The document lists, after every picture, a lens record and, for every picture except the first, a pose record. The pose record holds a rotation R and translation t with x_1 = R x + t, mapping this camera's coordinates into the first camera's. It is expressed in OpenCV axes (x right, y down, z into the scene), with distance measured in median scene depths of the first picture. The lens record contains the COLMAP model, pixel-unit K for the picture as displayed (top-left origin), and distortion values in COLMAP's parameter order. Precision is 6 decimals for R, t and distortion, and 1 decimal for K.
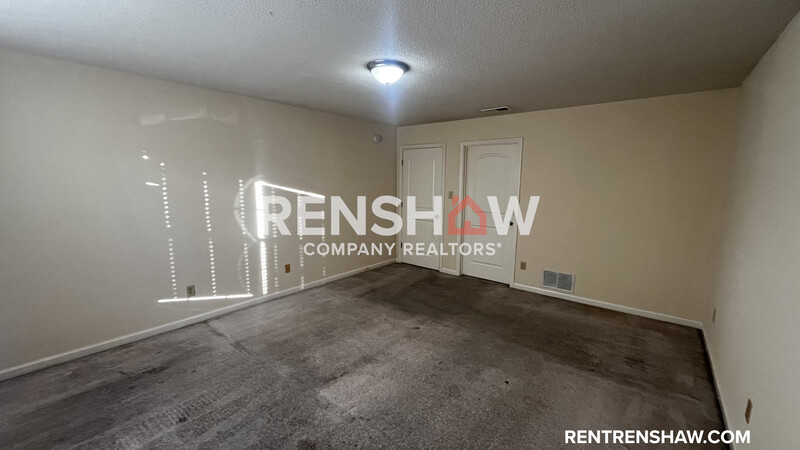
lens RADIAL K [[322.5, 0, 398.8], [0, 322.5, 224.6], [0, 0, 1]] dist [0.000748, -0.000007]
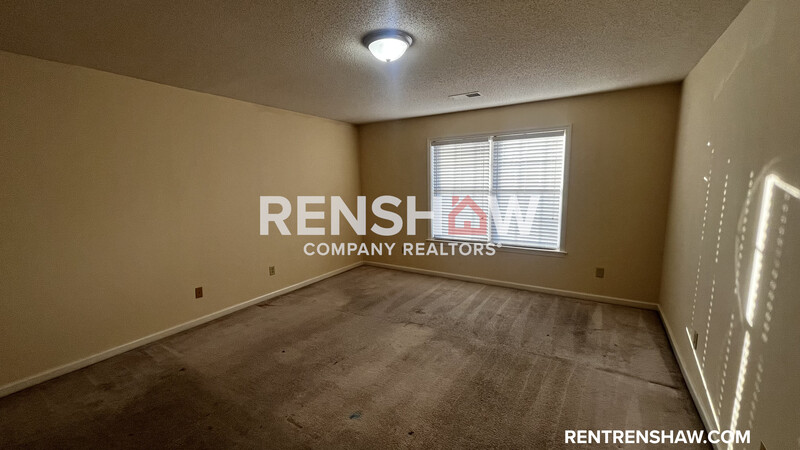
lens RADIAL K [[322.5, 0, 404.6], [0, 322.5, 225.7], [0, 0, 1]] dist [0.000748, -0.000007]
pose [[-0.990659, 0.030866, -0.132821, 0.029694], [-0.006841, 0.961567, 0.274484, -0.182421], [0.136188, 0.272829, -0.952375, 1.355653]]
